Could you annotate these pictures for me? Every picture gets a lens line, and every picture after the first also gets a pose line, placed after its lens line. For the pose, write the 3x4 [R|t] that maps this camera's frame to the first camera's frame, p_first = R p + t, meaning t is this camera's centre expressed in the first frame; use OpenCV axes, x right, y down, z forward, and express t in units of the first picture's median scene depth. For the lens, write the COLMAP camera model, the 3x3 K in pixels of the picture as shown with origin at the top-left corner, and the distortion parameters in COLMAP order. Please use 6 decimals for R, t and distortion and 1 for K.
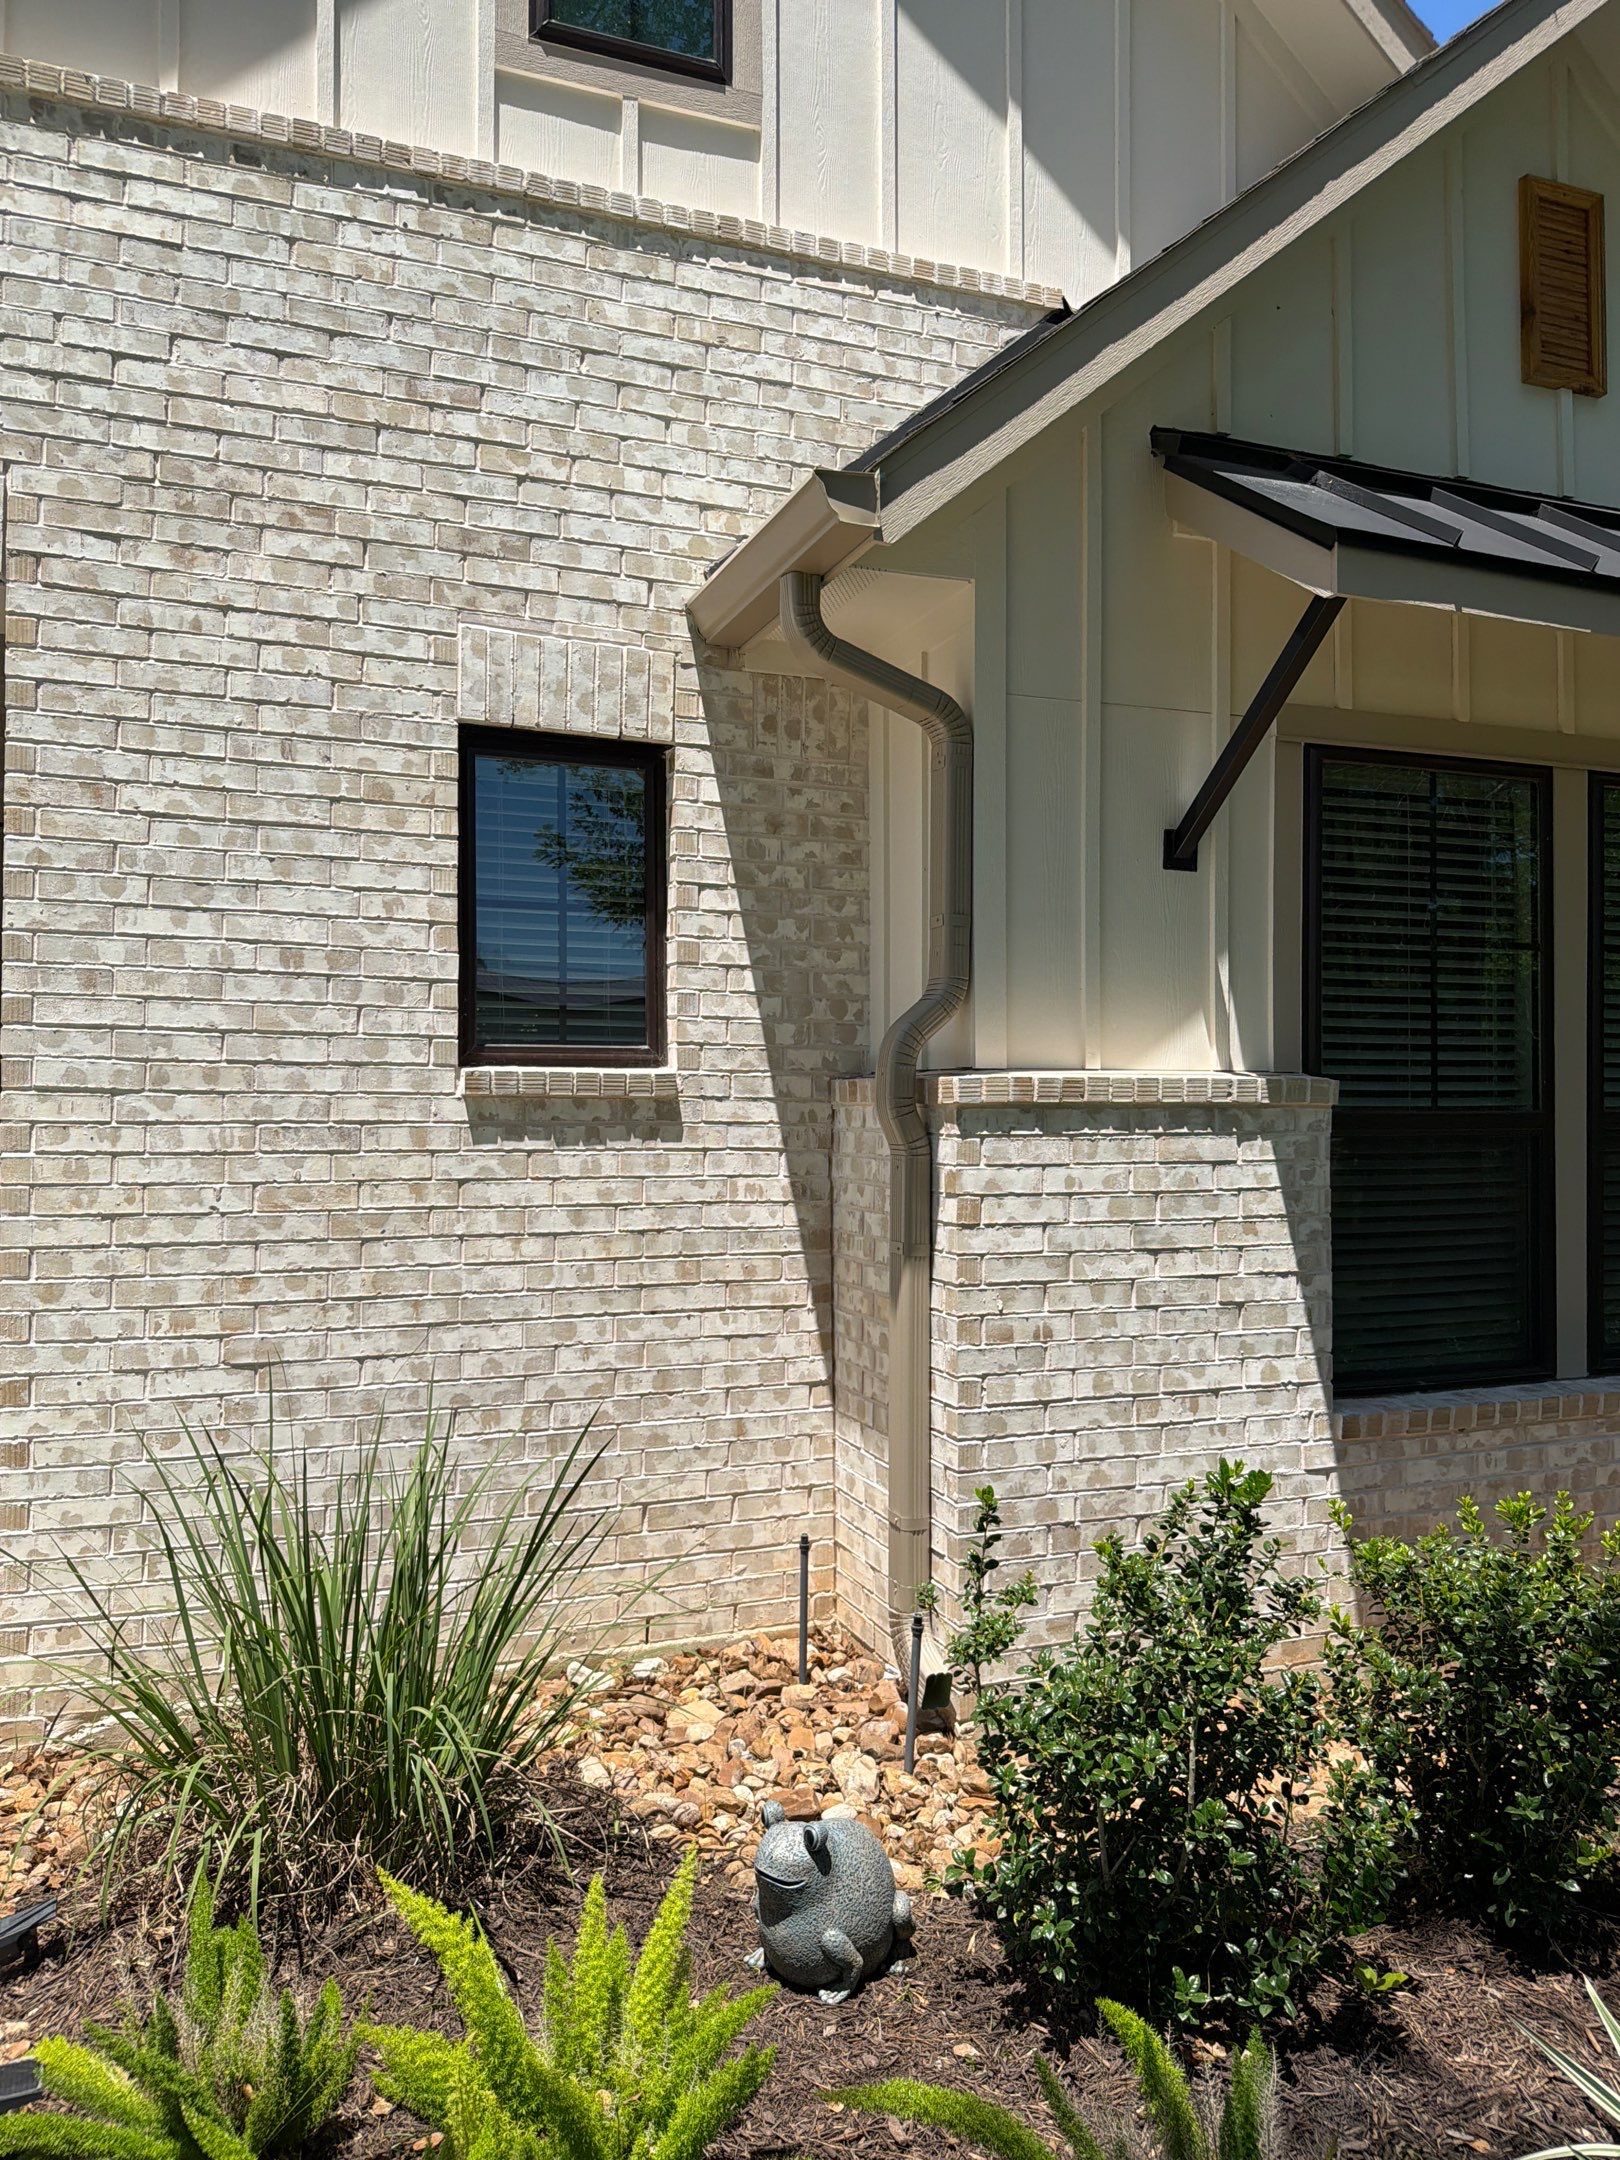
lens RADIAL K [[1511.8, 0, 805.6], [0, 1511.8, 1088.5], [0, 0, 1]] dist [0.036891, -0.055280]
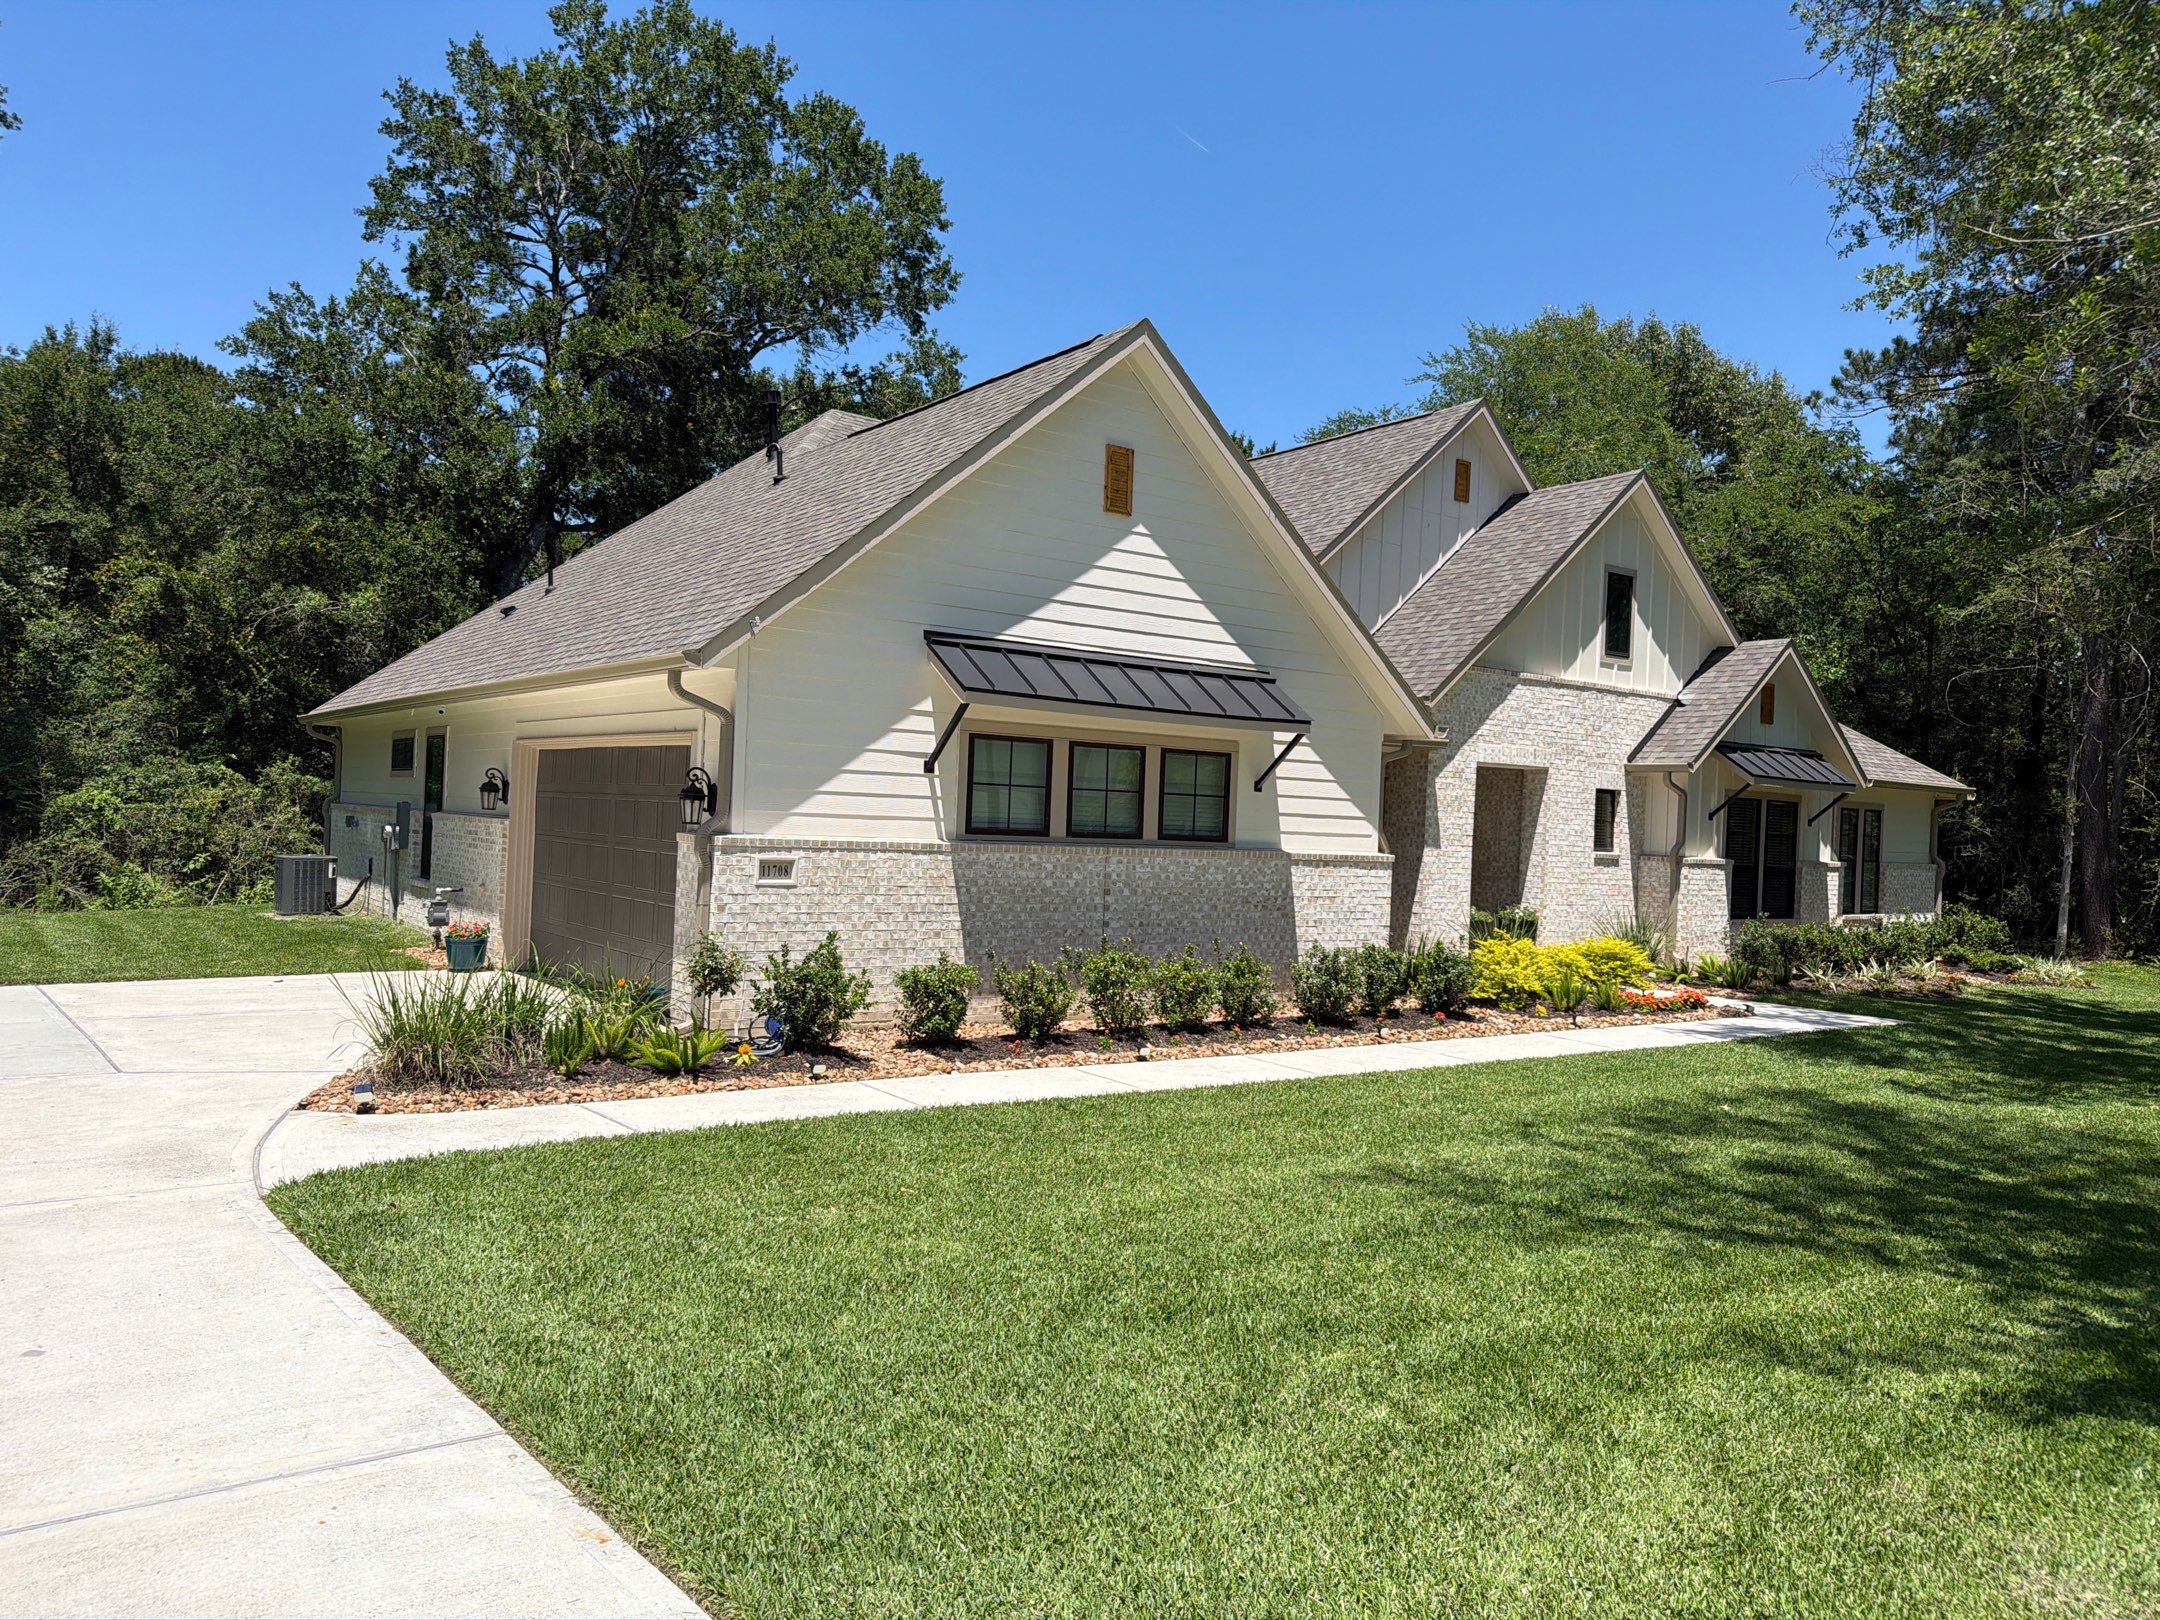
lens RADIAL K [[1511.8, 0, 1080.0], [0, 1511.8, 810.0], [0, 0, 1]] dist [0.036891, -0.055280]
pose [[0.964206, 0.038317, 0.262371, -3.361965], [-0.038653, 0.999245, -0.003883, -0.072448], [-0.262321, -0.006398, 0.964959, -3.662290]]
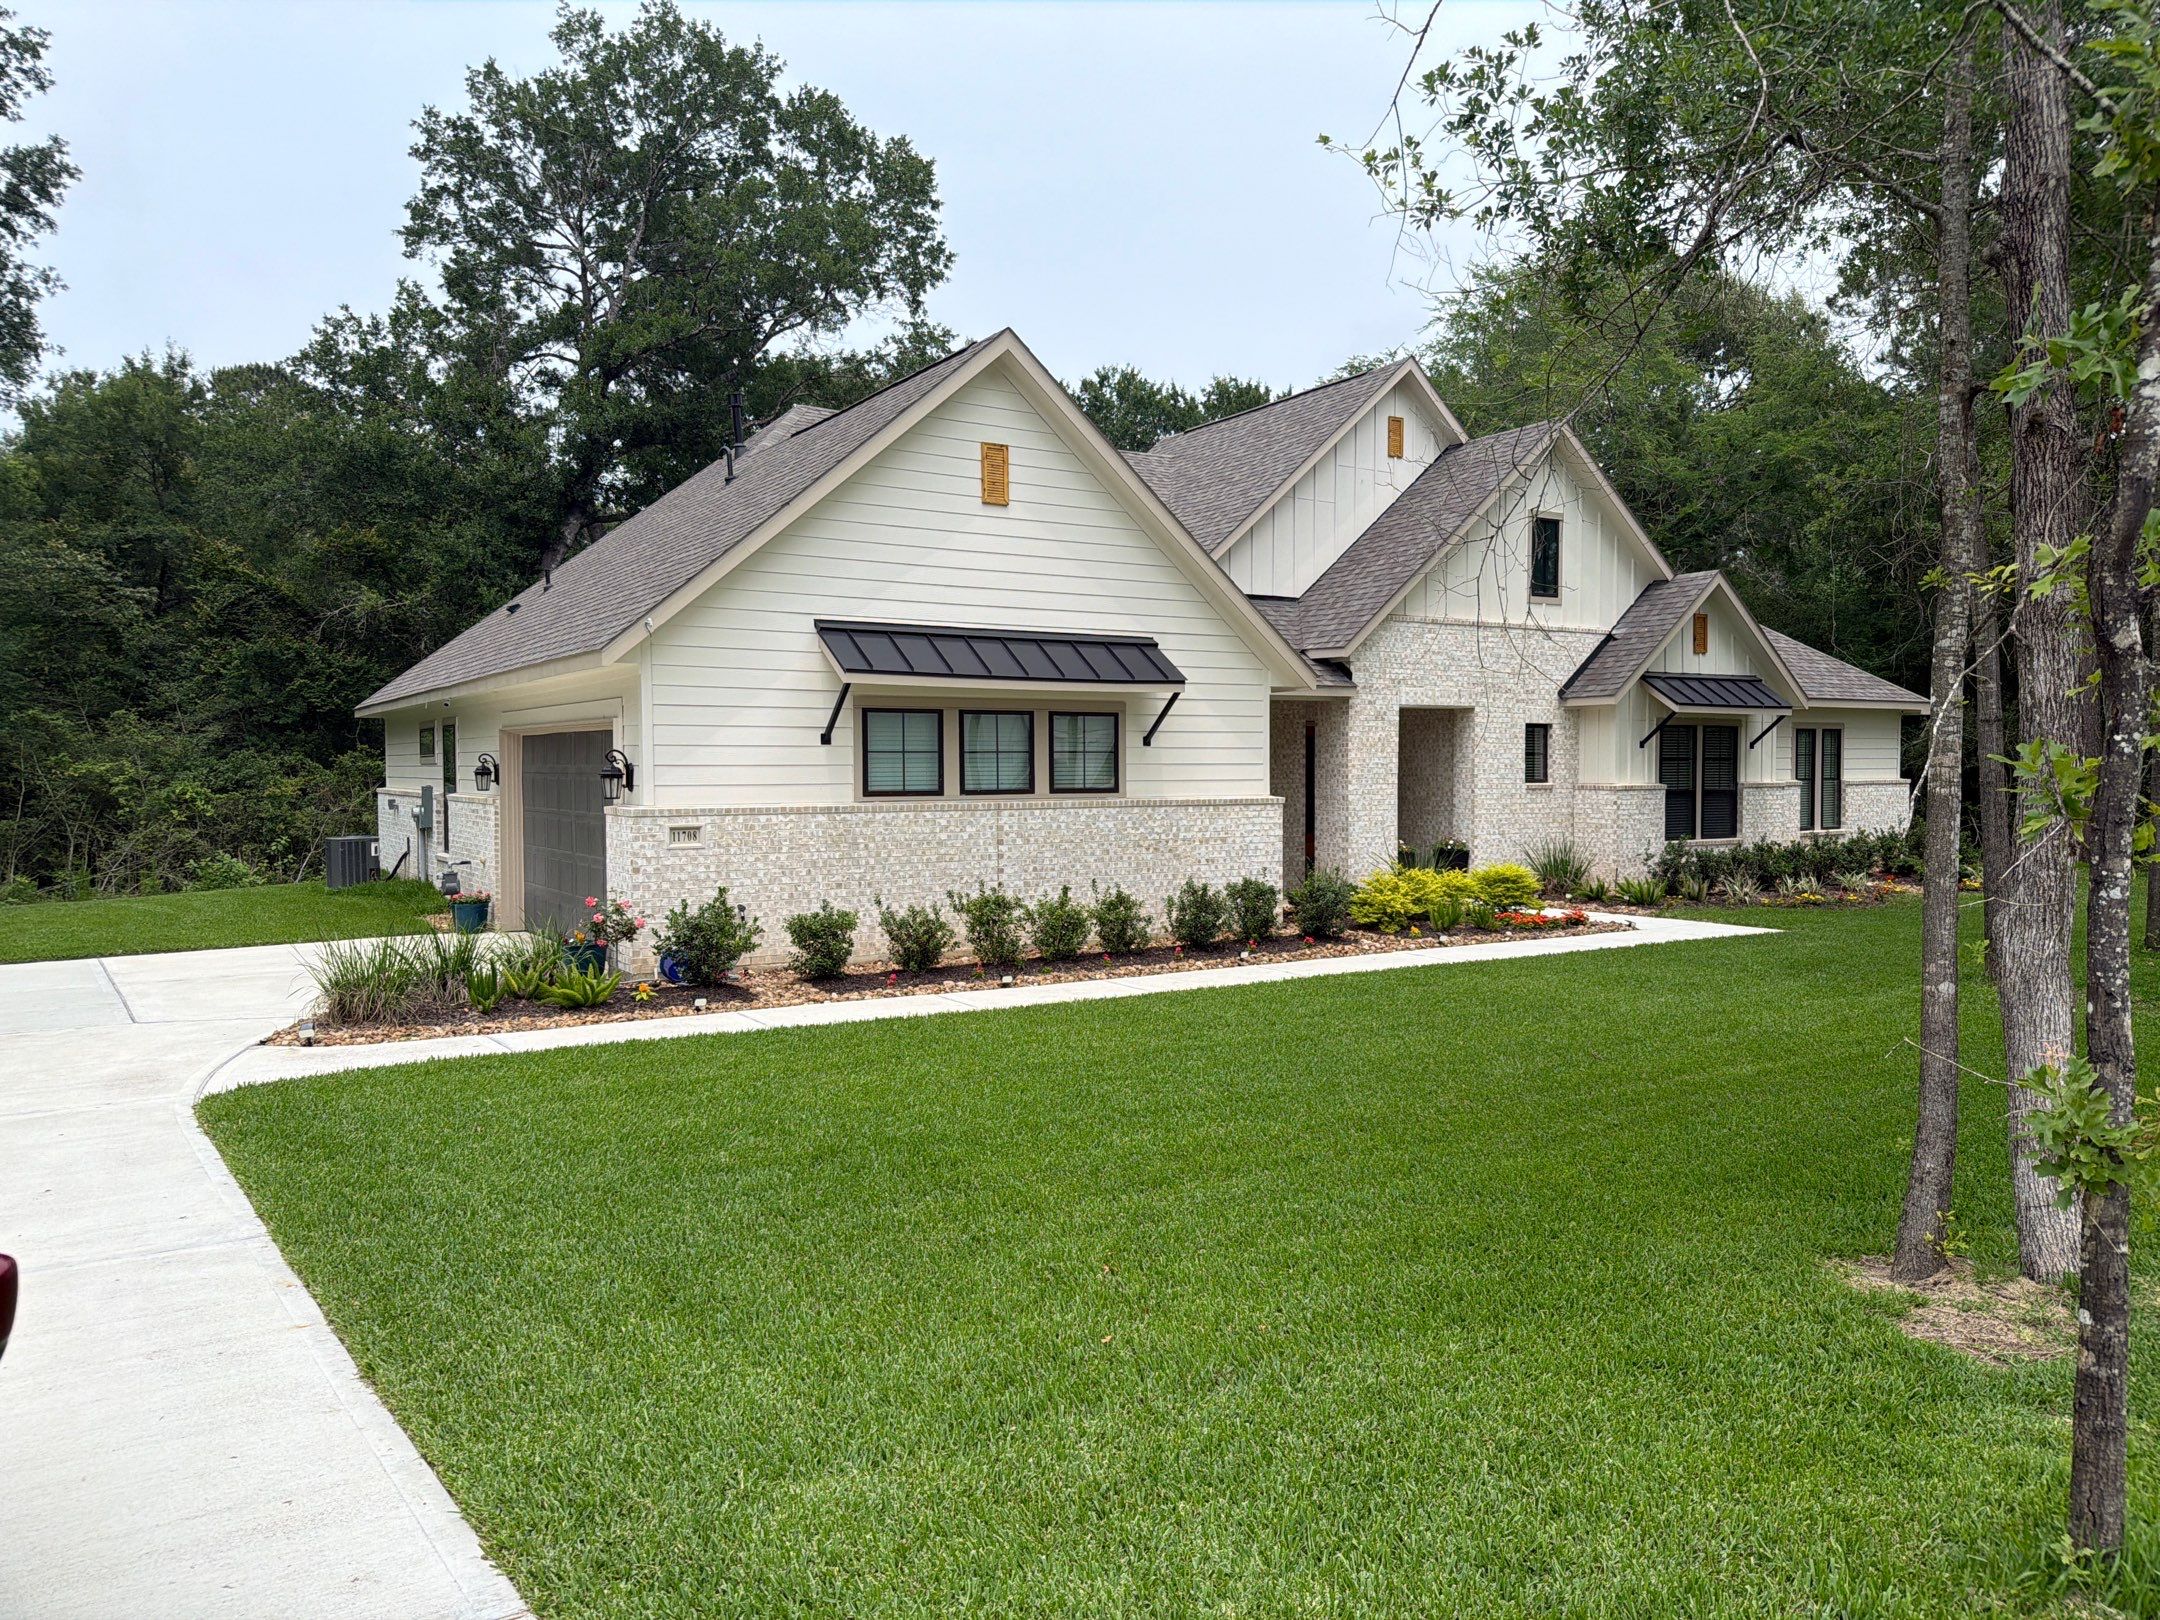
lens RADIAL K [[1511.8, 0, 1080.0], [0, 1511.8, 810.0], [0, 0, 1]] dist [0.036891, -0.055280]
pose [[0.980590, -0.011873, 0.195711, -2.950223], [0.005679, 0.999466, 0.032176, -0.107405], [-0.195989, -0.030440, 0.980134, -4.196318]]
